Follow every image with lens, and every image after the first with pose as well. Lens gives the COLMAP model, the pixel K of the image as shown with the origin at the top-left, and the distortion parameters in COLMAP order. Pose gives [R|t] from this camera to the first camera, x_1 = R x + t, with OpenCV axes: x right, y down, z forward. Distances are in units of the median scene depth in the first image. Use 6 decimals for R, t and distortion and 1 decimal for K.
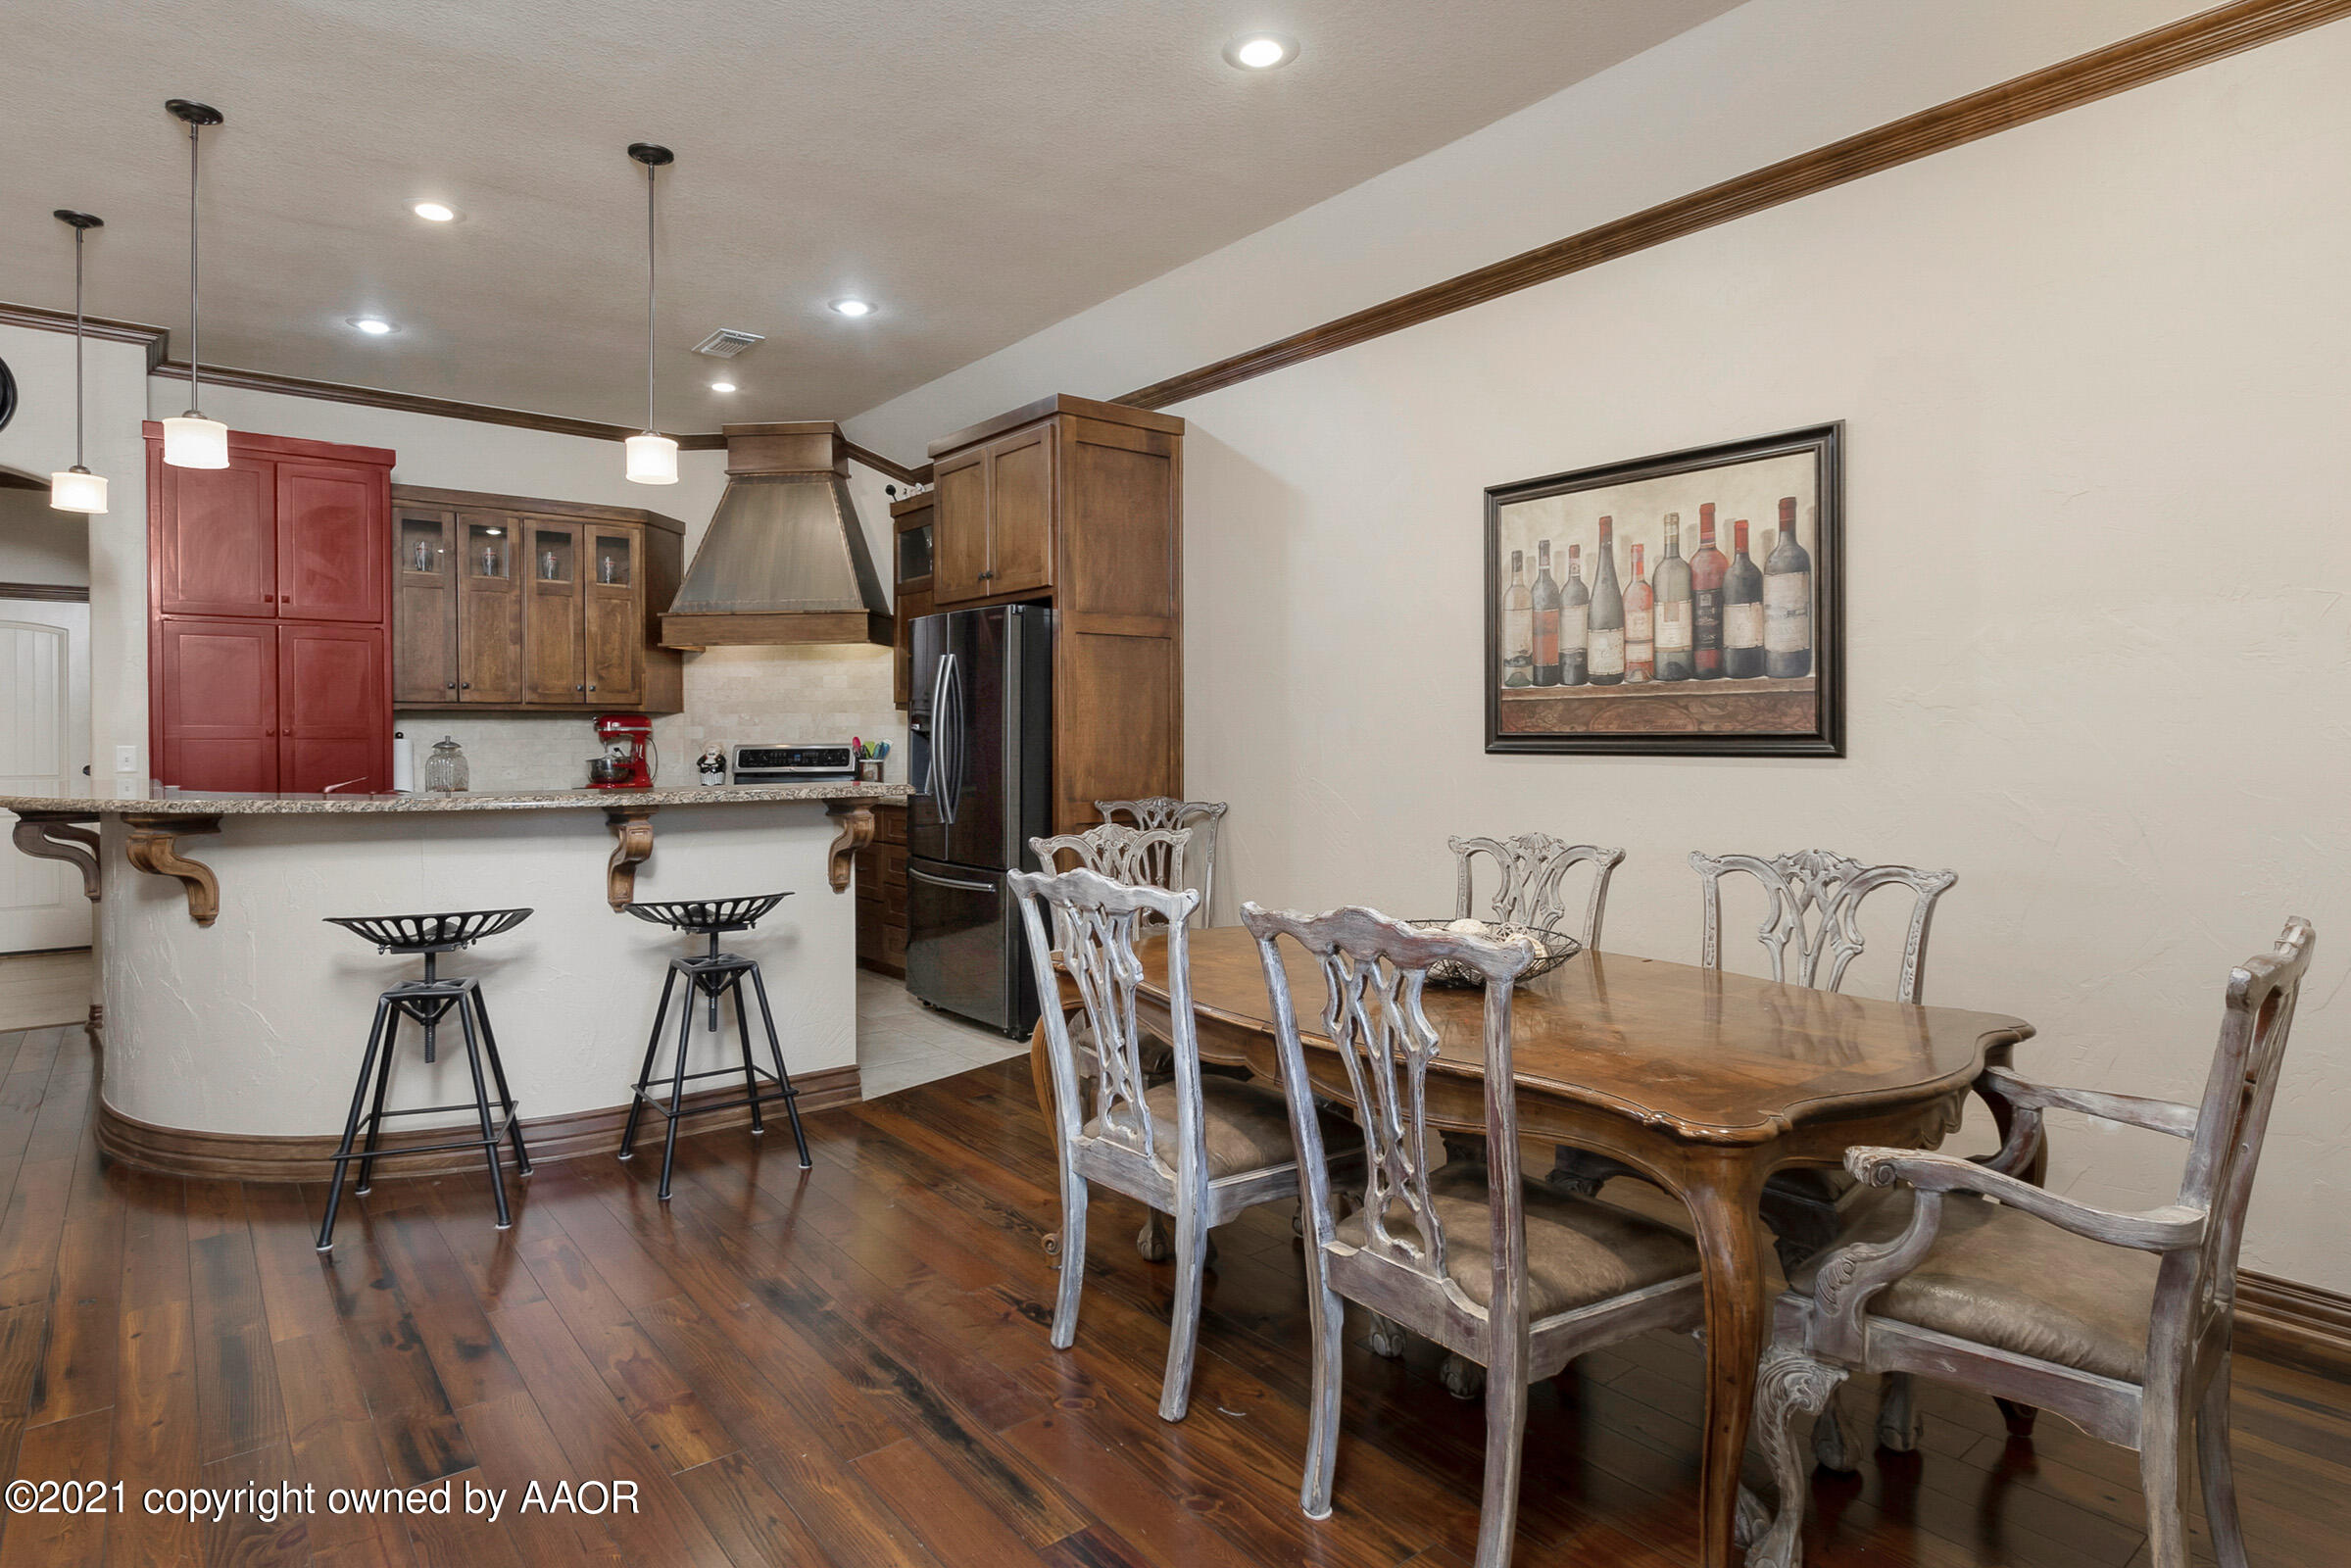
lens RADIAL K [[1253.3, 0, 1094.7], [0, 1253.3, 730.4], [0, 0, 1]] dist [0.014678, 0.001033]
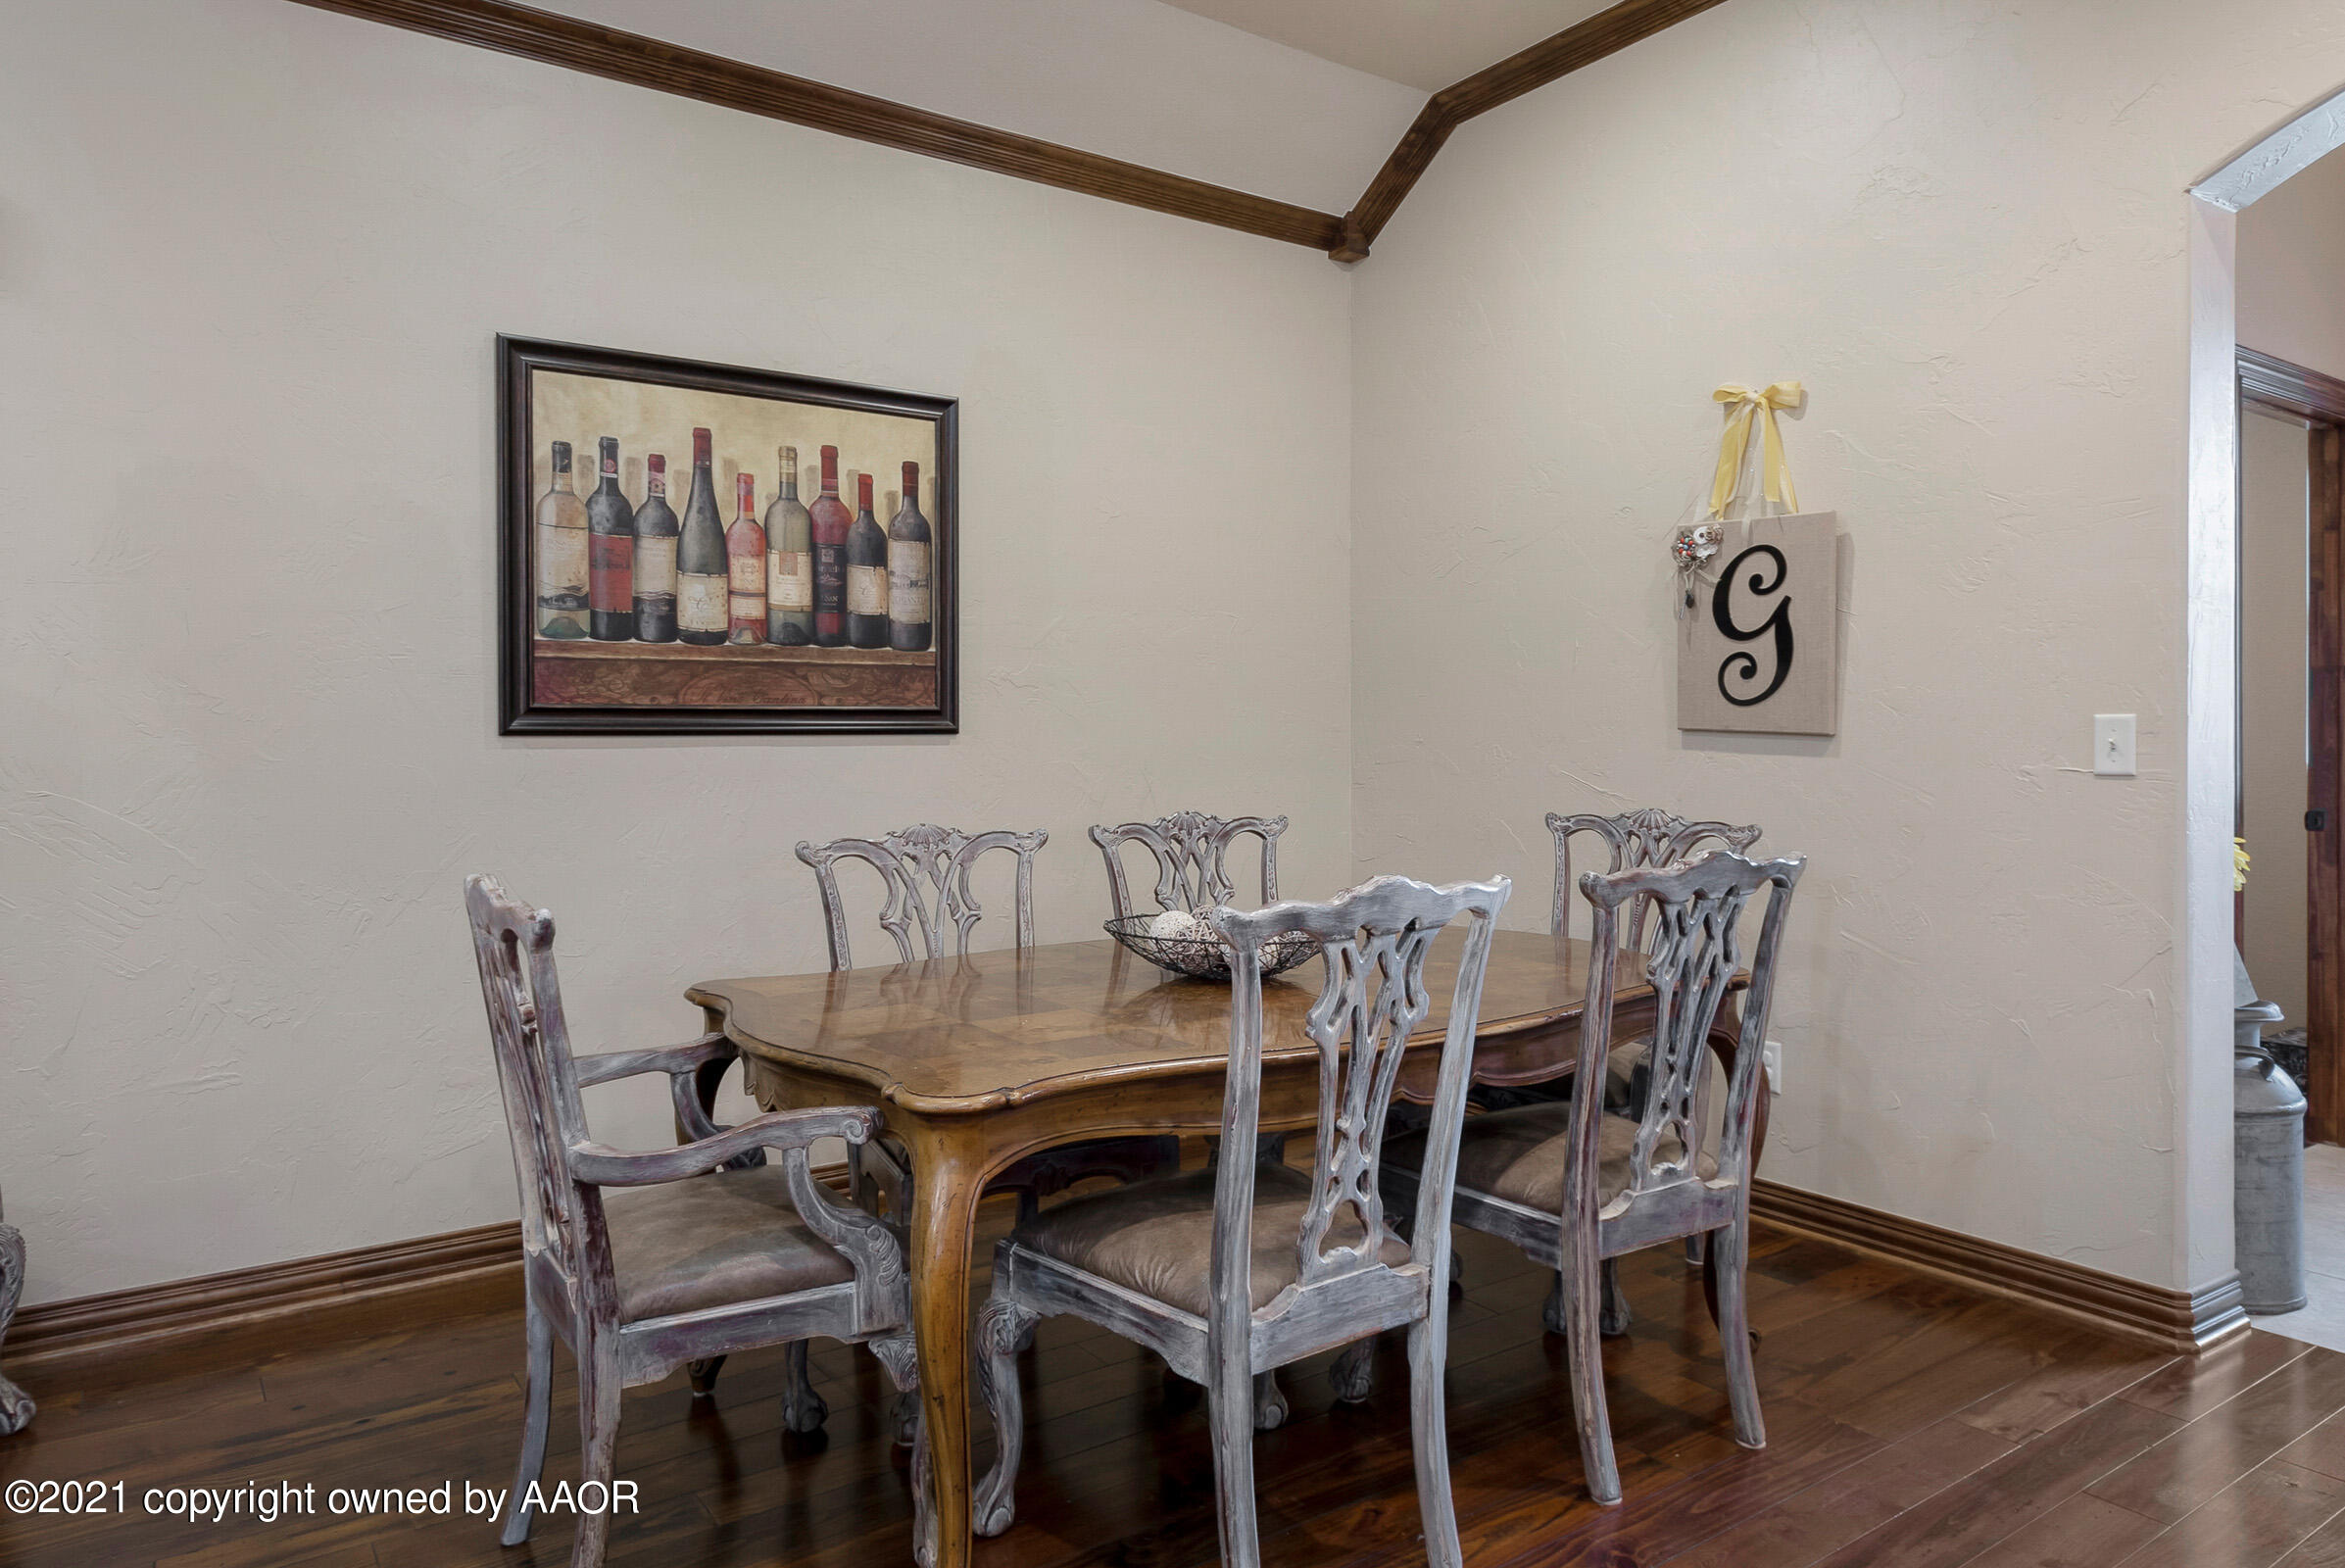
lens RADIAL K [[1461.1, 0, 1166.5], [0, 1461.1, 773.1], [0, 0, 1]] dist [-0.009915, -0.000573]
pose [[0.033894, -0.022948, 0.999162, -0.499623], [0.000658, 0.999737, 0.022939, 0.023396], [-0.999425, -0.000120, 0.033900, 0.692361]]
